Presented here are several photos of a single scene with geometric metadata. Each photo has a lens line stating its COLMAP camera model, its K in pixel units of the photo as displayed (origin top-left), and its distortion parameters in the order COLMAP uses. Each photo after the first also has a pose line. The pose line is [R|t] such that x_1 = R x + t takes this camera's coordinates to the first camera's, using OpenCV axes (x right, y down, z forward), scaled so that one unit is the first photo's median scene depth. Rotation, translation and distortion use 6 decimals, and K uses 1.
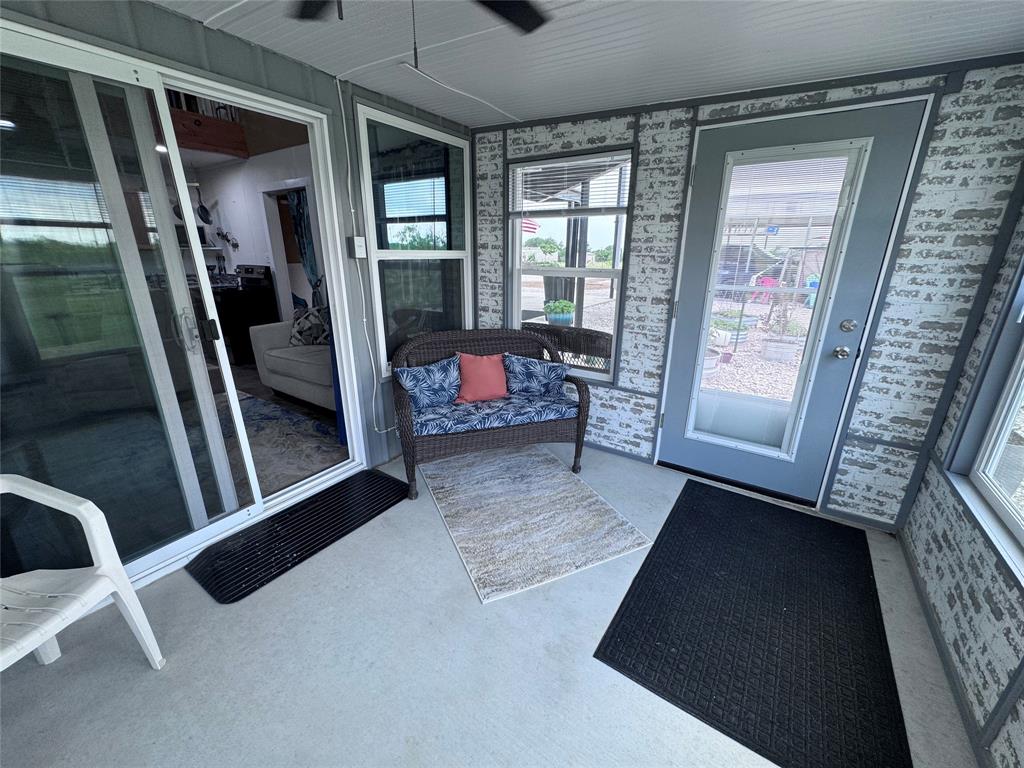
lens RADIAL K [[410.7, 0, 511.7], [0, 410.7, 383.4], [0, 0, 1]] dist [-0.002365, 0.000132]
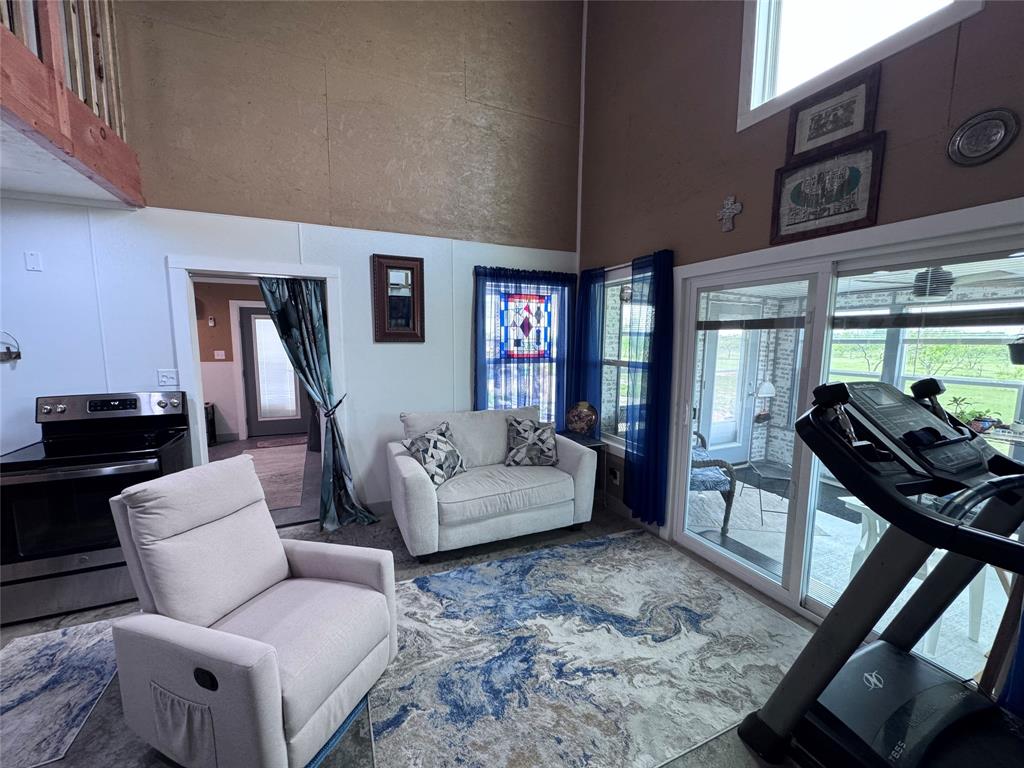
lens RADIAL K [[410.7, 0, 511.7], [0, 410.7, 383.4], [0, 0, 1]] dist [-0.002365, 0.000132]
pose [[0.529062, -0.093472, 0.843420, -1.078112], [0.256885, 0.964921, -0.054202, -0.197812], [-0.808767, 0.245338, 0.534514, 0.440154]]
